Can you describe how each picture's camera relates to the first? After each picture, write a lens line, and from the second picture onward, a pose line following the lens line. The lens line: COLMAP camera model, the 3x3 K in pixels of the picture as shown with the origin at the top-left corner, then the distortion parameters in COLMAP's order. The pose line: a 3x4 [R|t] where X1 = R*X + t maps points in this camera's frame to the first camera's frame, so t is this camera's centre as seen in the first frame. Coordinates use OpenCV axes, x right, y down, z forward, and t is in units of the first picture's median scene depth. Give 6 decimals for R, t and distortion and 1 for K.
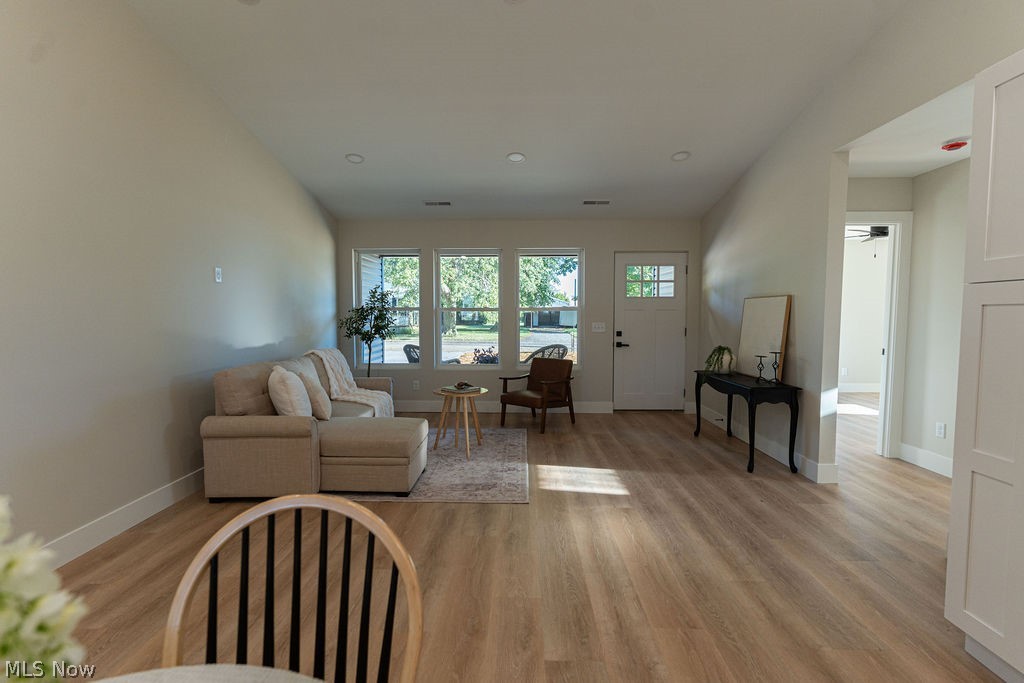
lens RADIAL K [[484.6, 0, 512.0], [0, 484.6, 341.5], [0, 0, 1]] dist [-0.002290, 0.000073]
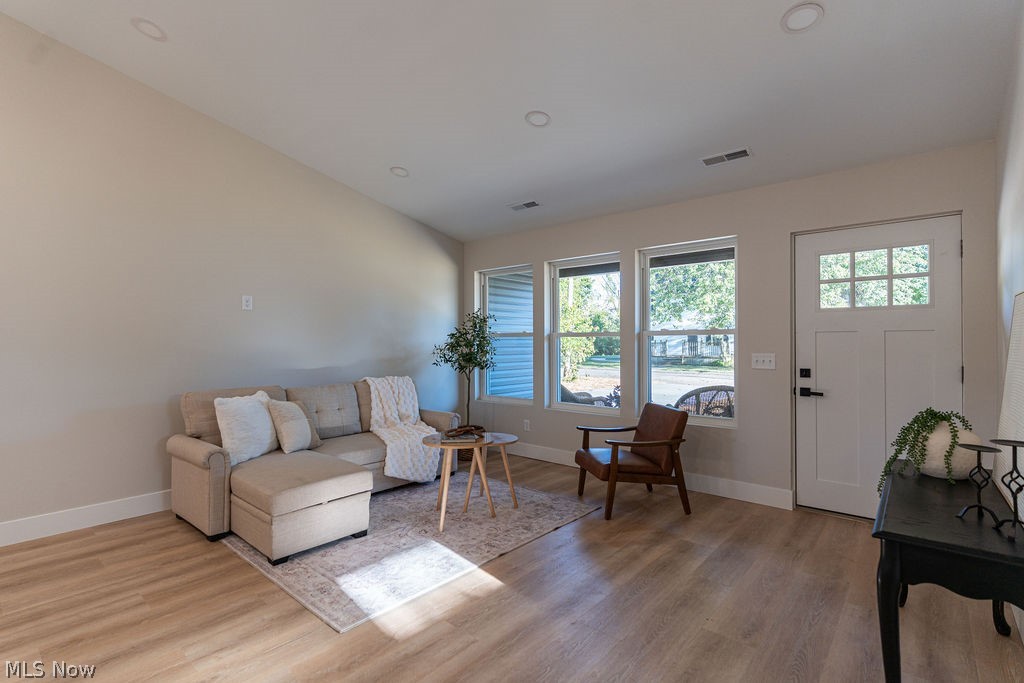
lens RADIAL K [[483.6, 0, 507.8], [0, 483.6, 344.5], [0, 0, 1]] dist [0.000251, 0.000028]
pose [[0.769511, 0.000229, -0.638634, 0.437447], [-0.036827, 0.998352, -0.044016, -0.016152], [0.637571, 0.057389, 0.768251, 0.456499]]
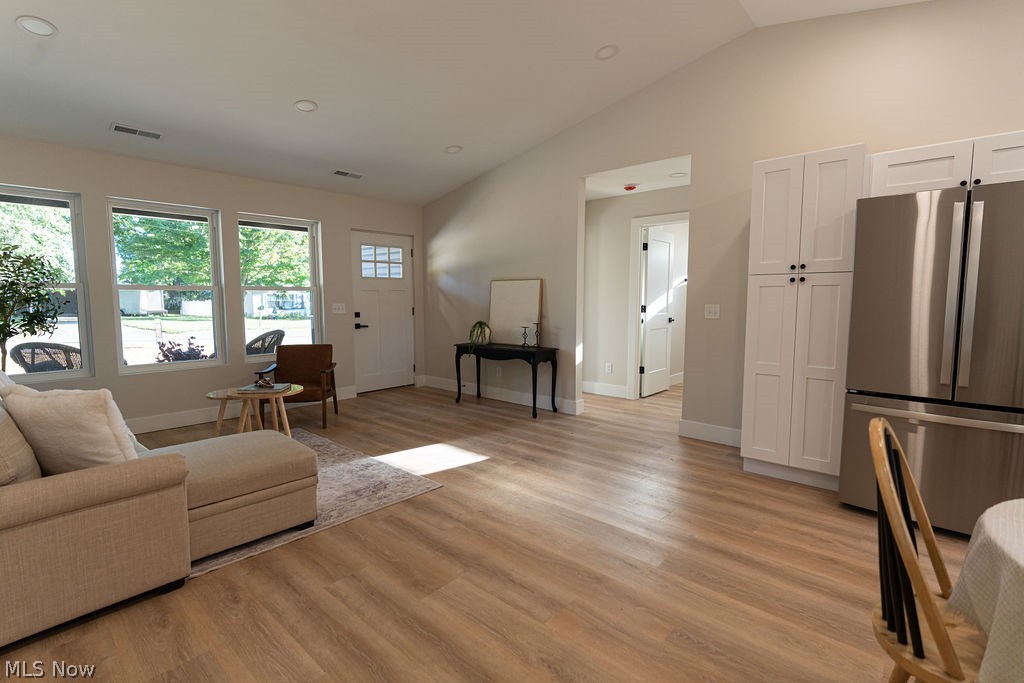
lens RADIAL K [[484.6, 0, 512.0], [0, 484.6, 341.5], [0, 0, 1]] dist [-0.002290, 0.000073]
pose [[0.653319, -0.070583, 0.753786, -0.428620], [0.044537, 0.997503, 0.054803, -0.003011], [-0.755772, -0.002233, 0.654831, 0.184184]]
